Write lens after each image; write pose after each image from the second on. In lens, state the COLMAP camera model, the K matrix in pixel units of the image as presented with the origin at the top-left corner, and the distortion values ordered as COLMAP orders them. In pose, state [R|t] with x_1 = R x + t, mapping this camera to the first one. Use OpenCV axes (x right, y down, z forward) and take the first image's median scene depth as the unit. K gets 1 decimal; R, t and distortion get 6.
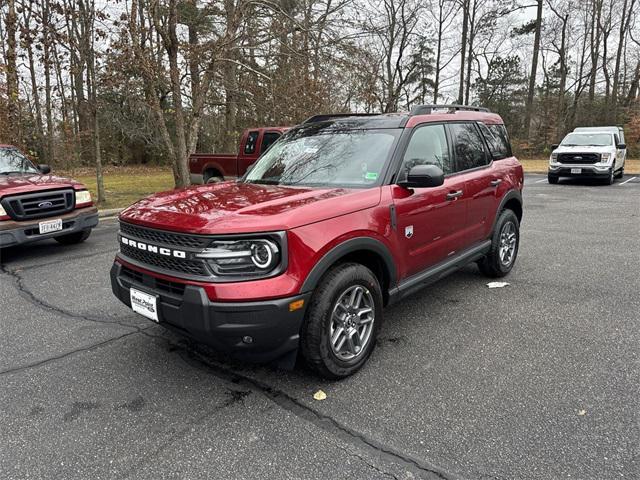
lens RADIAL K [[446.9, 0, 318.0], [0, 446.9, 243.8], [0, 0, 1]] dist [0.047096, -0.051050]
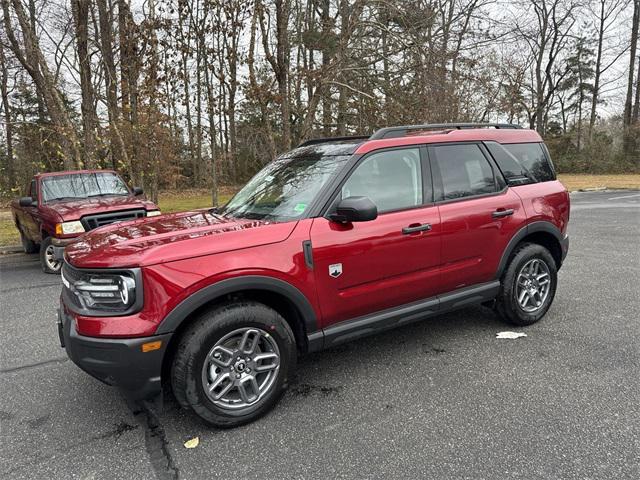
lens RADIAL K [[446.9, 0, 318.0], [0, 446.9, 243.8], [0, 0, 1]] dist [0.047096, -0.051050]
pose [[0.952508, 0.037077, -0.302247, 0.025197], [-0.047376, 0.998517, -0.026813, -0.003185], [0.300805, 0.039859, 0.952852, 0.007796]]
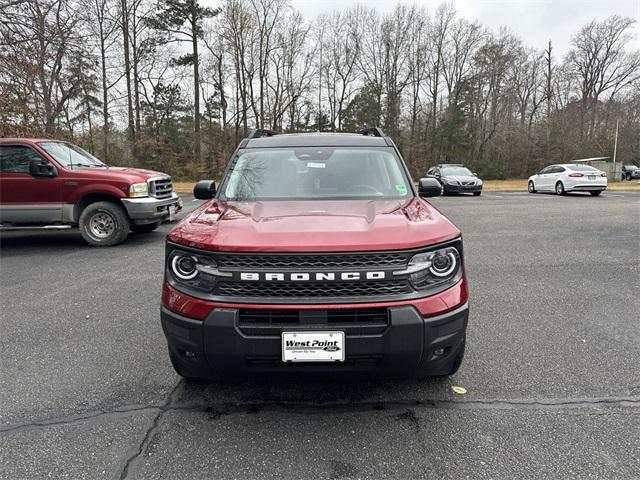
lens RADIAL K [[446.9, 0, 318.0], [0, 446.9, 243.8], [0, 0, 1]] dist [0.047096, -0.051050]
pose [[0.756089, -0.101658, 0.646525, -0.043518], [0.133228, 0.991085, 0.000030, -0.002447], [-0.640764, 0.086112, 0.762893, 0.017680]]
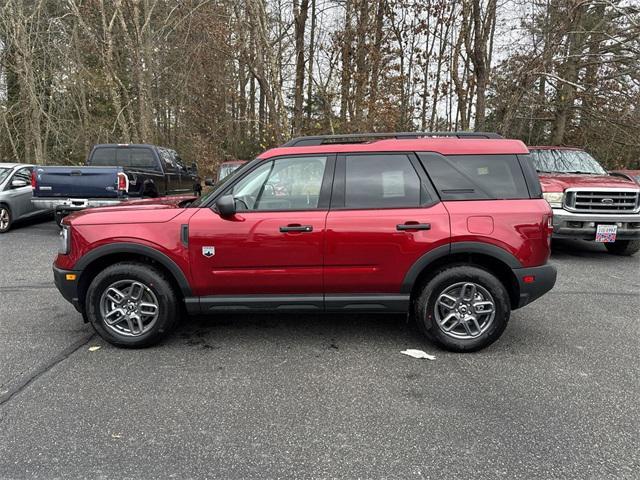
lens RADIAL K [[446.9, 0, 318.0], [0, 446.9, 243.8], [0, 0, 1]] dist [0.047096, -0.051050]
pose [[0.643874, 0.164874, -0.747156, 0.070050], [-0.187520, 0.980730, 0.054818, -0.009261], [0.741797, 0.104811, 0.662384, 0.026349]]
